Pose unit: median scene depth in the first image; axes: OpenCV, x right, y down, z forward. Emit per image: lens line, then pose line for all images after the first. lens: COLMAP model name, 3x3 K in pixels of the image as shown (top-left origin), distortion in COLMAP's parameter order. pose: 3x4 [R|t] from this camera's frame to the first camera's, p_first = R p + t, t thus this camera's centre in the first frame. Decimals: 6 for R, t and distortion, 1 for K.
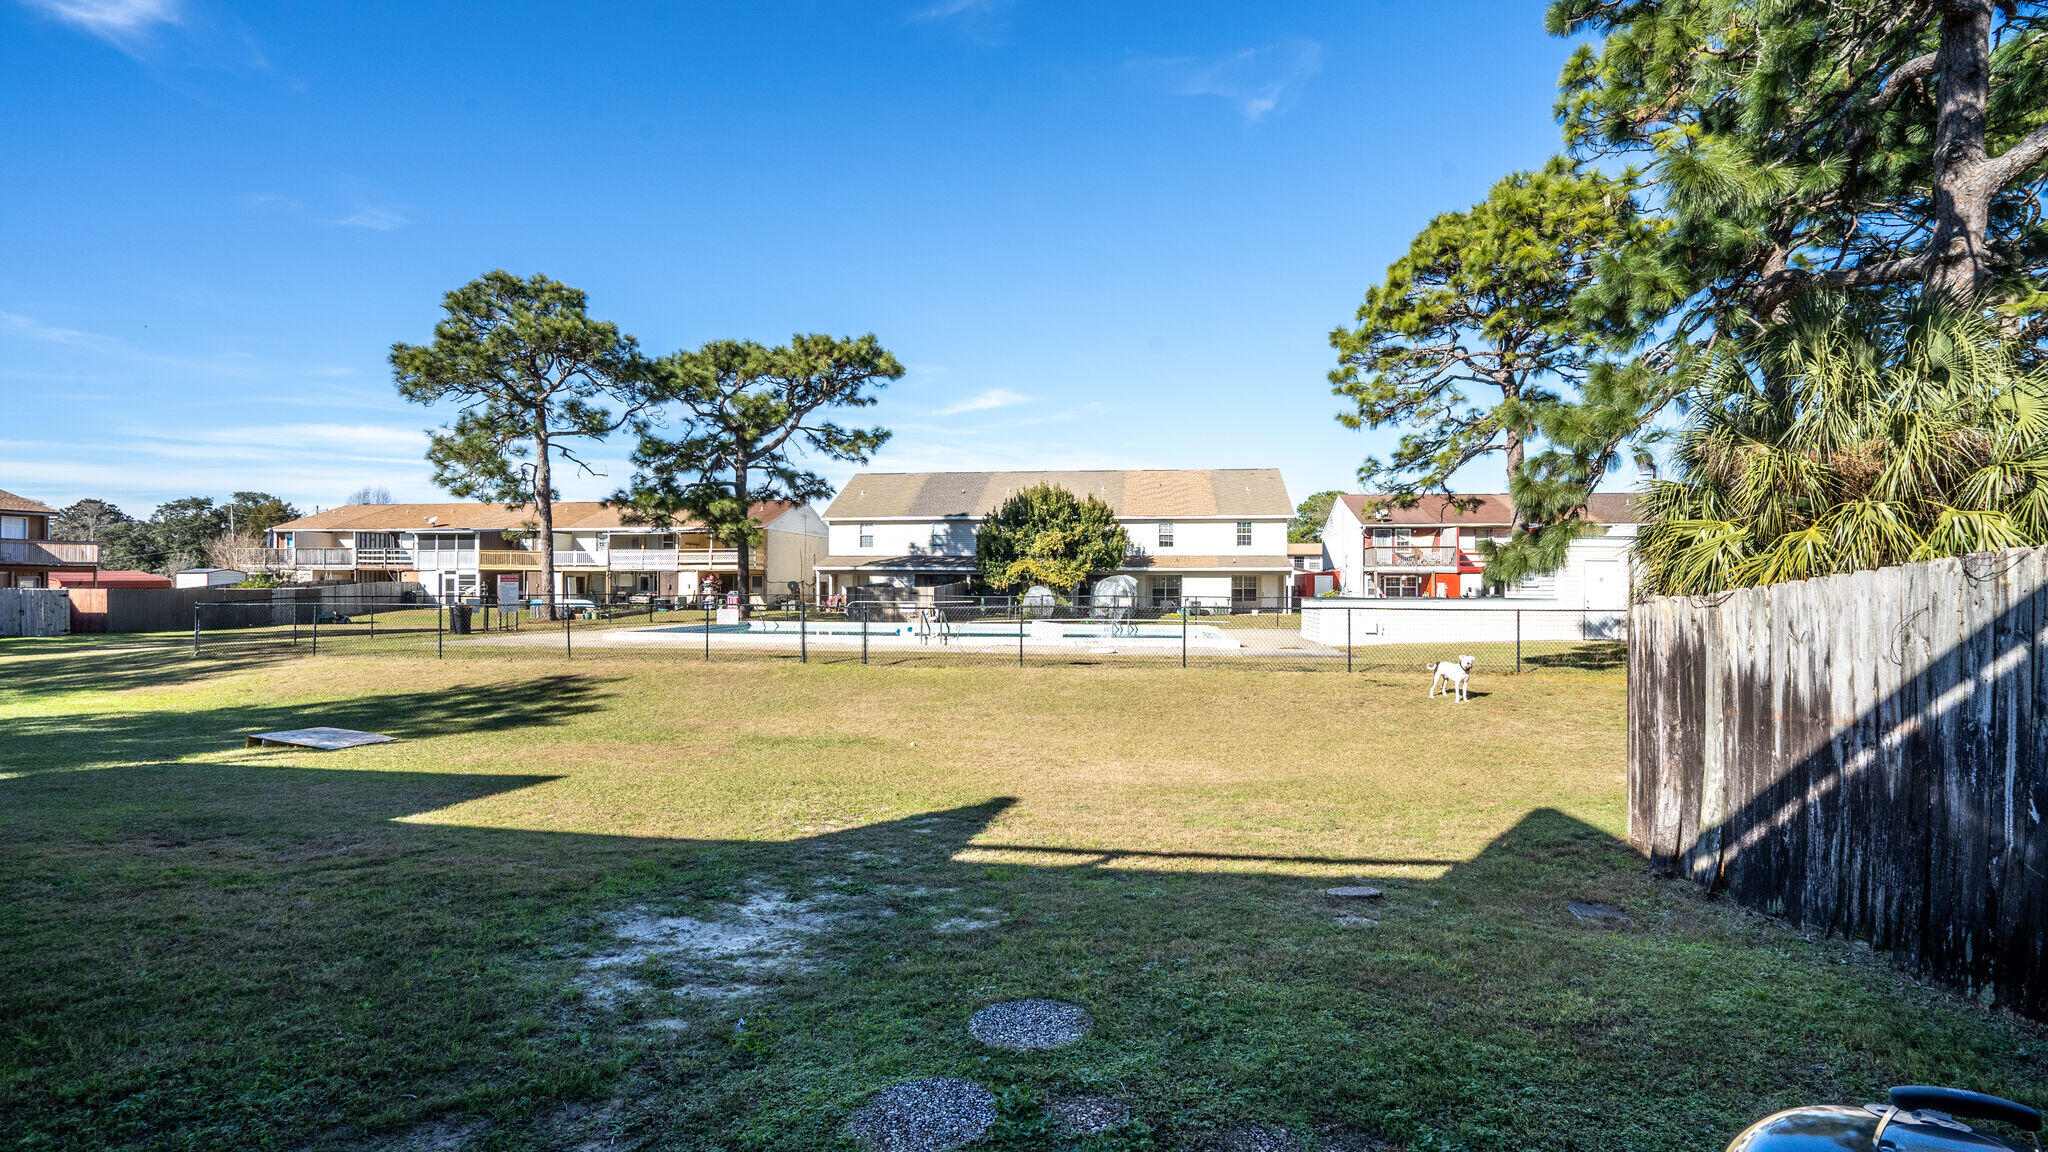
lens RADIAL K [[955.0, 0, 1014.8], [0, 955.0, 578.2], [0, 0, 1]] dist [-0.052443, 0.026817]
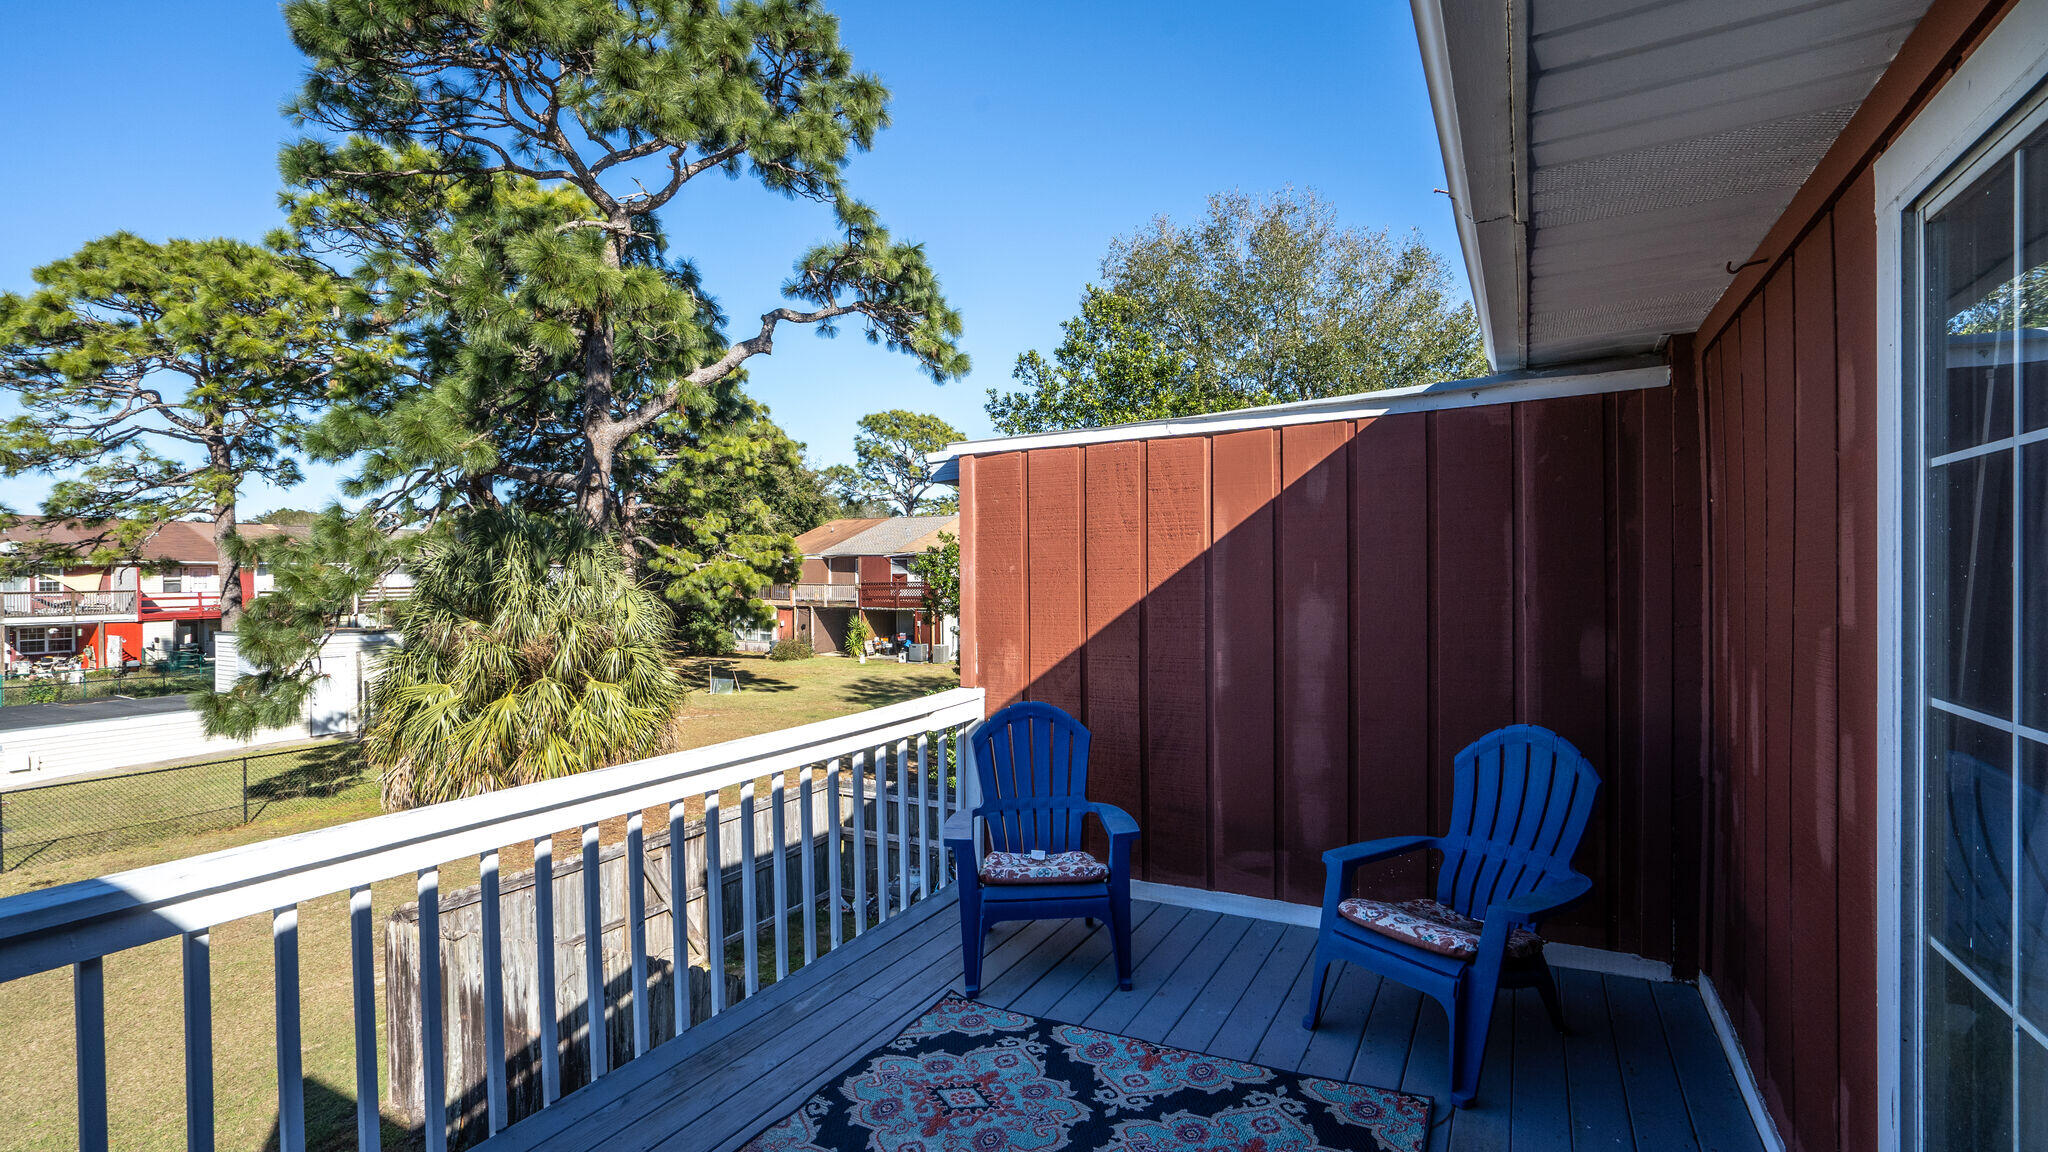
lens RADIAL K [[943.3, 0, 1020.2], [0, 943.3, 578.3], [0, 0, 1]] dist [-0.049566, 0.024294]
pose [[0.351223, -0.010114, 0.936237, -0.025598], [-0.001920, 0.999932, 0.011522, -0.057618], [-0.936290, -0.005844, 0.351180, -0.028894]]
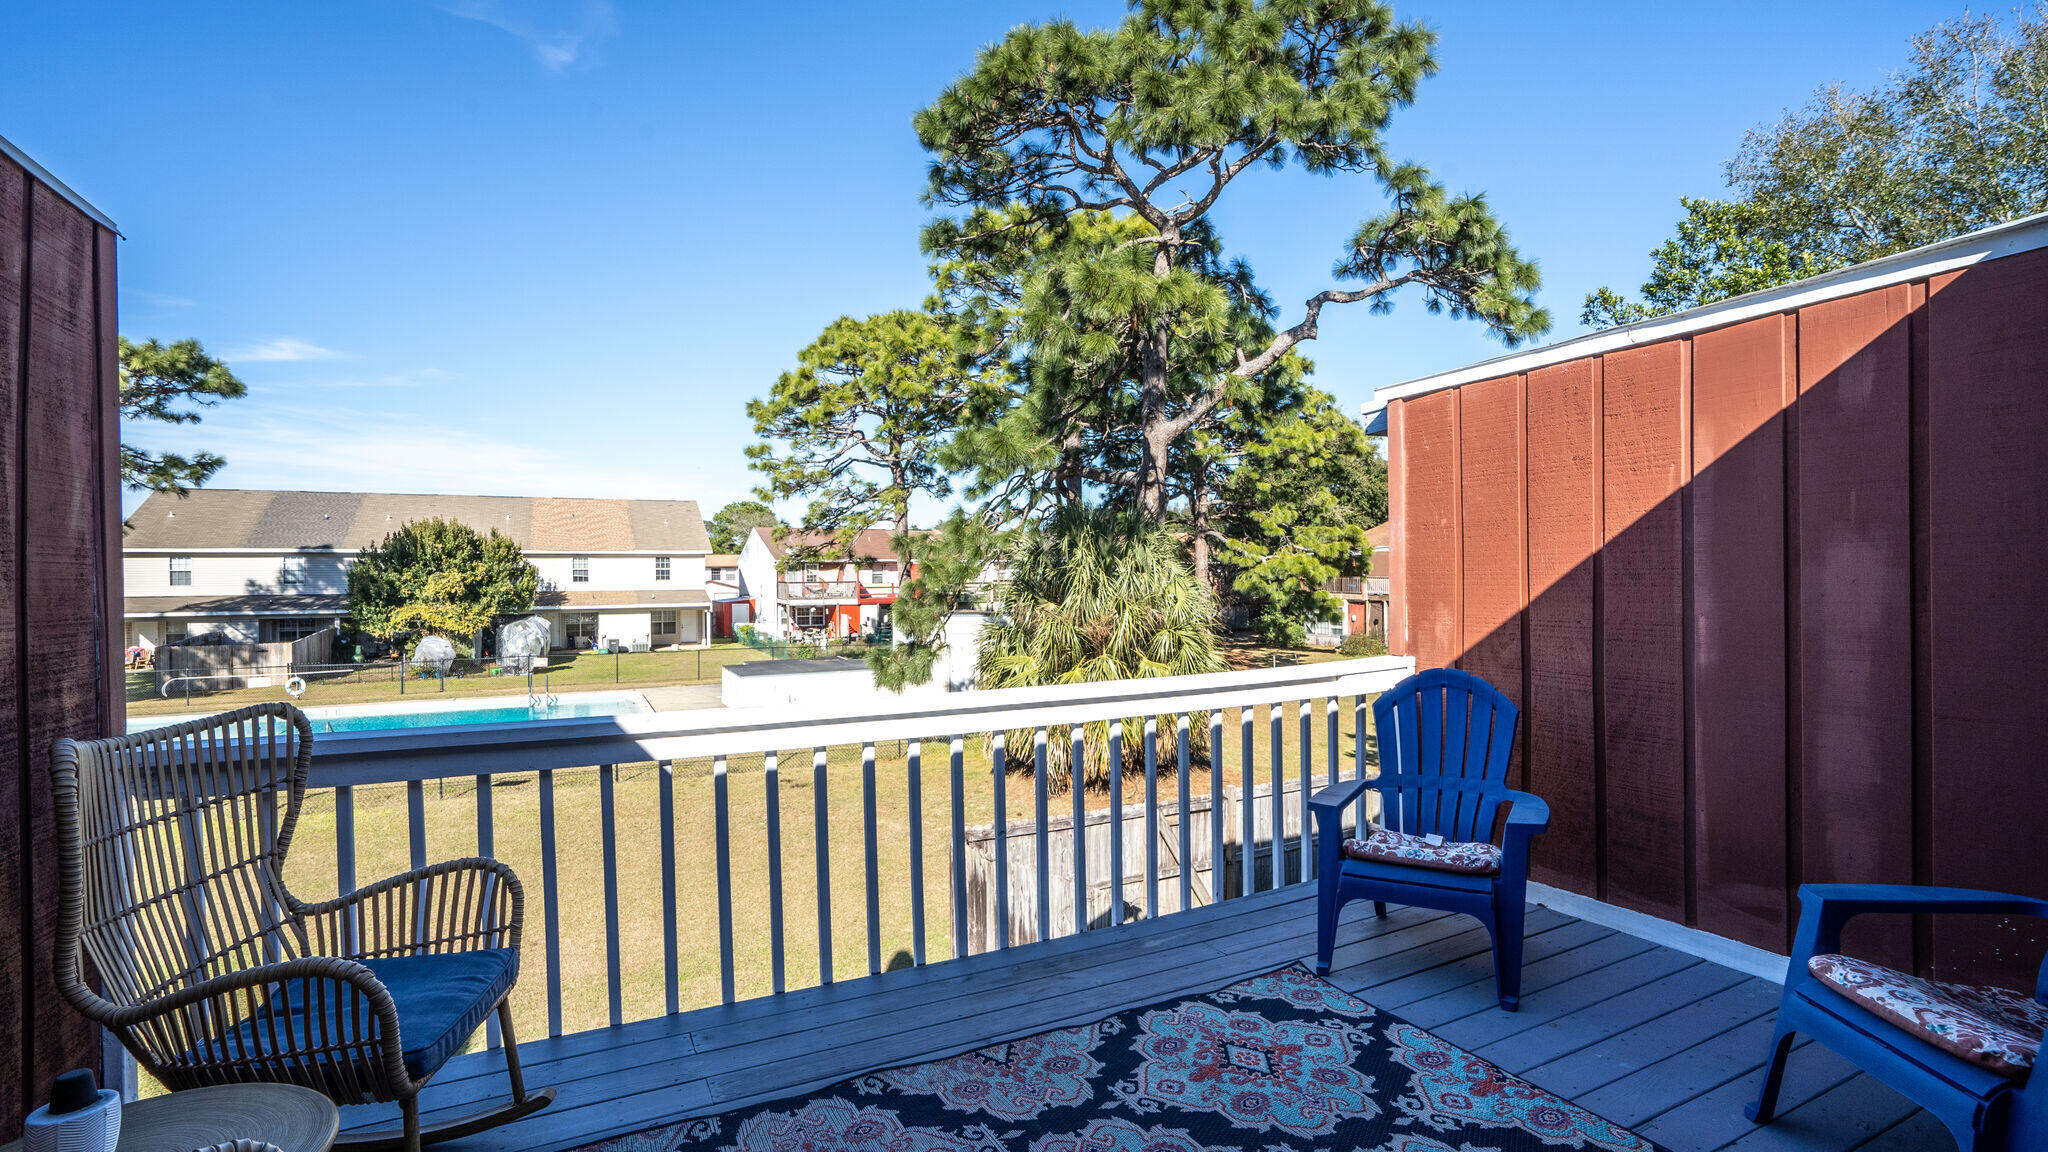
lens RADIAL K [[942.2, 0, 1011.7], [0, 942.2, 576.1], [0, 0, 1]] dist [-0.049368, 0.028656]
pose [[0.826889, -0.011026, 0.562256, -0.015420], [0.005474, 0.999918, 0.011557, -0.053869], [-0.562338, -0.006479, 0.826882, -0.041828]]
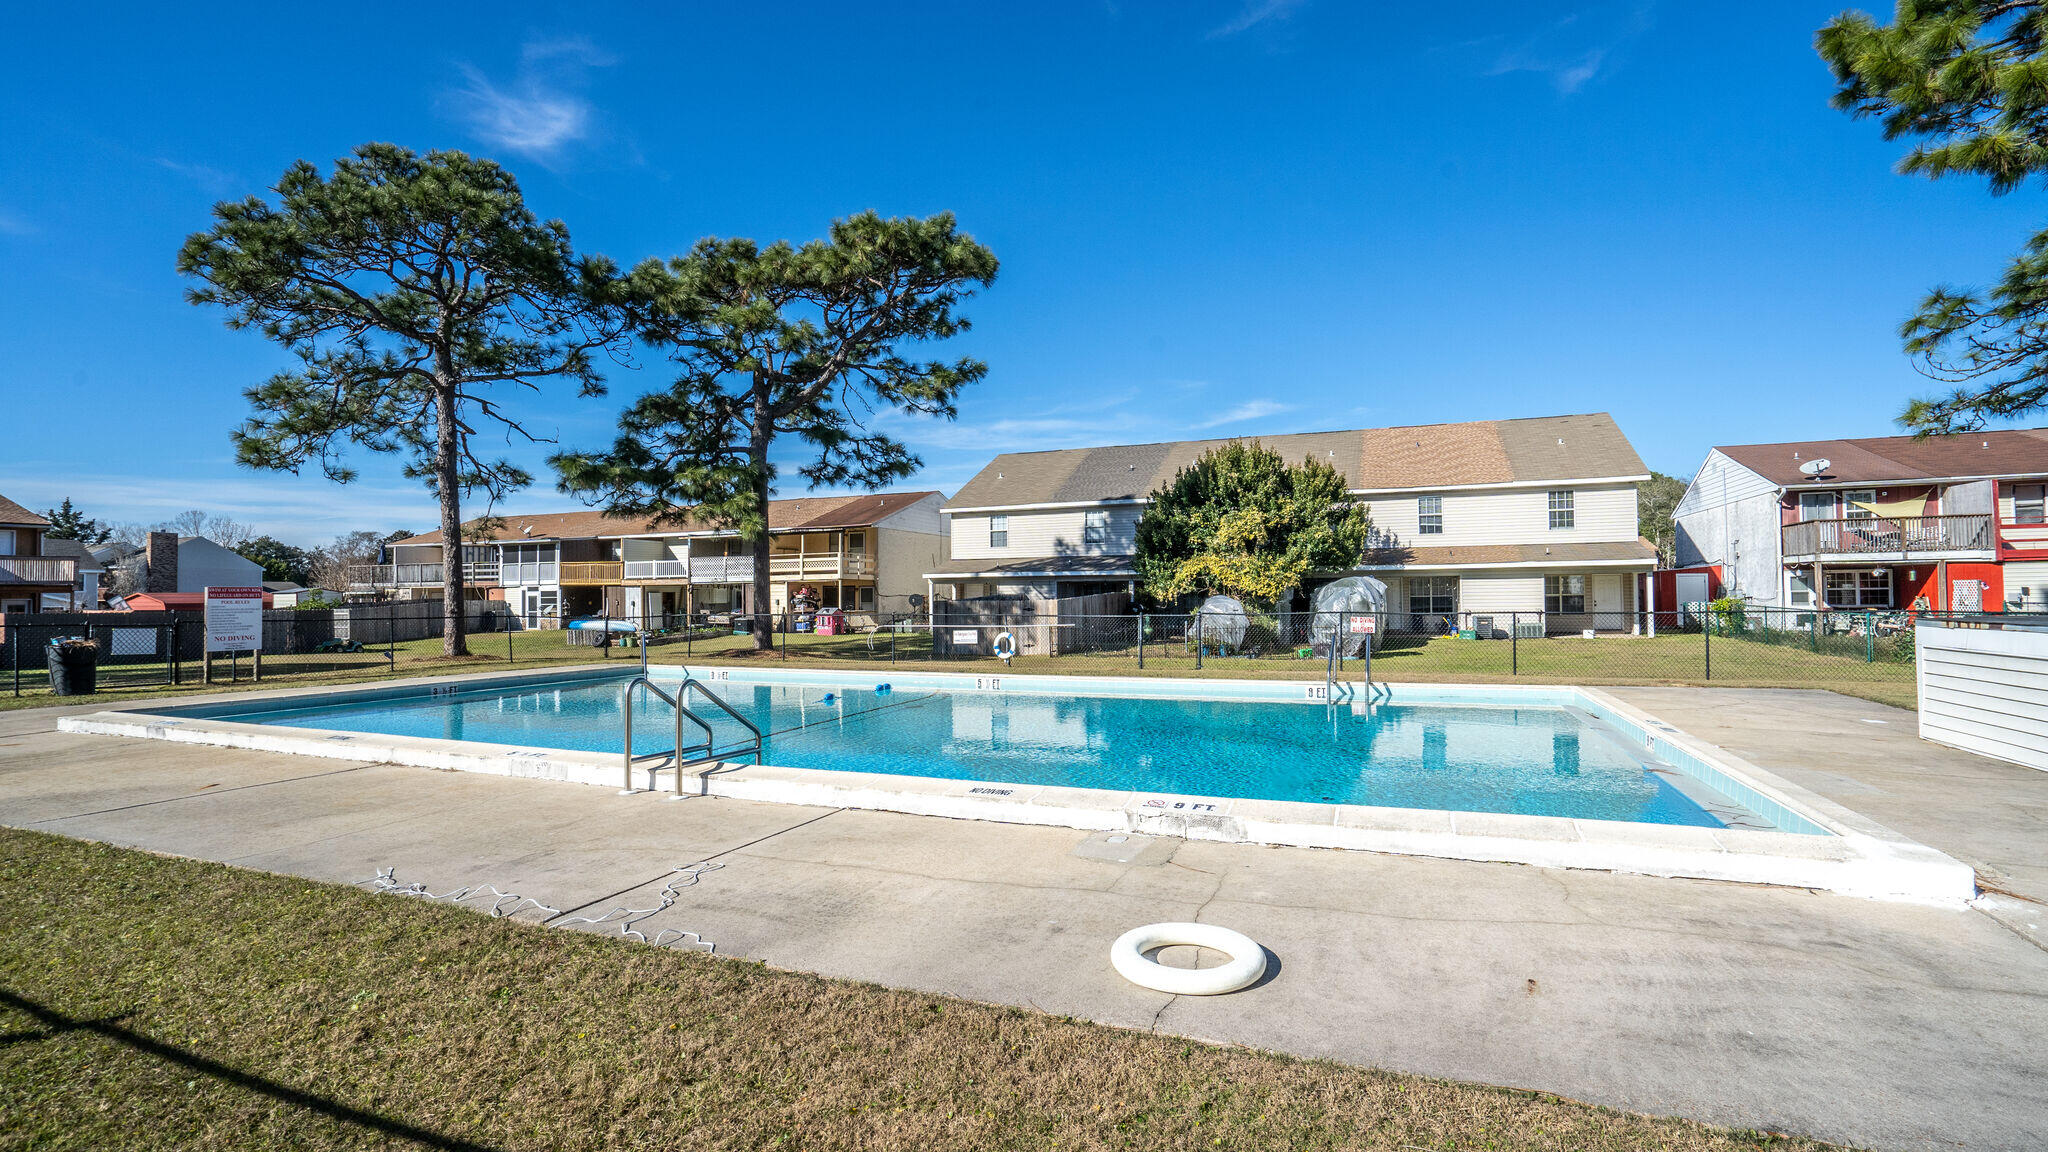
lens RADIAL K [[932.9, 0, 1024.0], [0, 932.9, 576.0], [0, 0, 1]] dist [-0.058885, 0.028391]
pose [[0.970045, -0.018320, -0.242233, 0.045349], [0.014683, 0.999751, -0.016810, 0.003168], [0.242481, 0.012750, 0.970072, 0.358943]]
